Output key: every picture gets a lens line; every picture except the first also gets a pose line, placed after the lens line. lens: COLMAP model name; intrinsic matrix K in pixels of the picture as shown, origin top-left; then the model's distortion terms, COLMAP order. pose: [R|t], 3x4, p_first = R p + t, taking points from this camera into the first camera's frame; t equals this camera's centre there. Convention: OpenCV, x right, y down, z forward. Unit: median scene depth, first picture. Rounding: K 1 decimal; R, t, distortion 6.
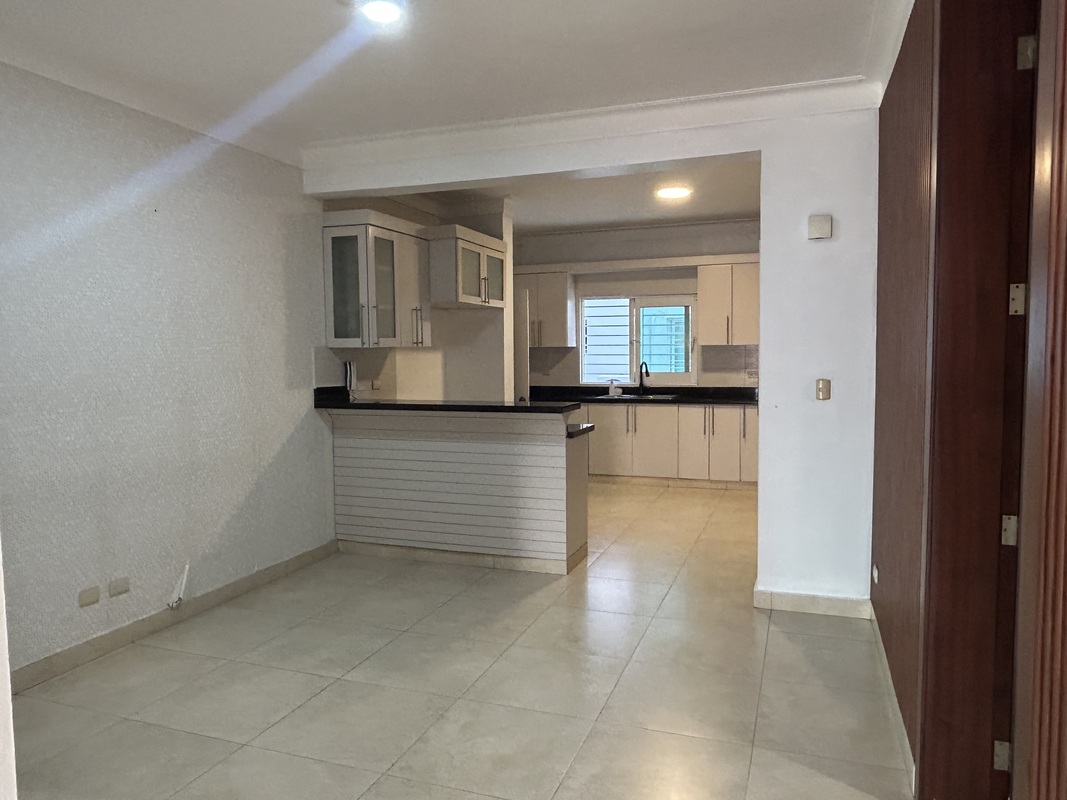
lens RADIAL K [[719.5, 0, 534.5], [0, 719.5, 399.4], [0, 0, 1]] dist [0.009339, 0.000139]
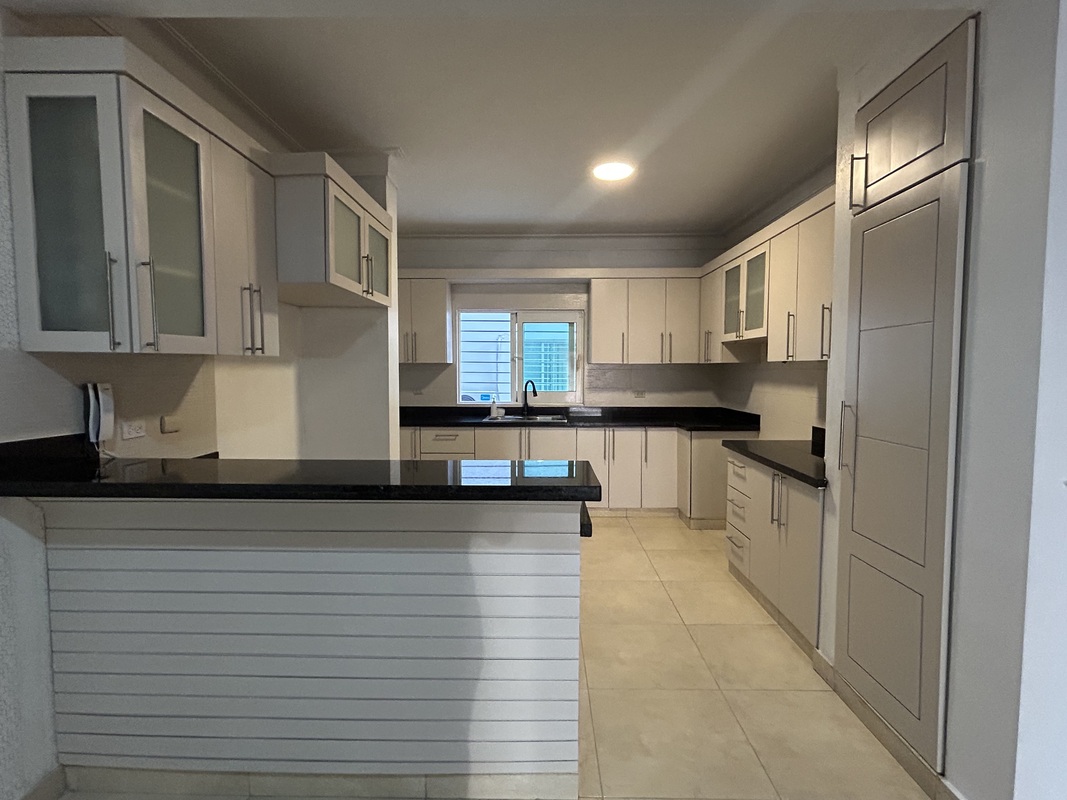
lens RADIAL K [[499.6, 0, 534.8], [0, 499.6, 400.2], [0, 0, 1]] dist [-0.006059, 0.000225]
pose [[0.941239, -0.007978, 0.337647, -0.075126], [0.009853, 0.999944, -0.003842, -0.029815], [-0.337597, 0.006943, 0.941265, 0.479920]]
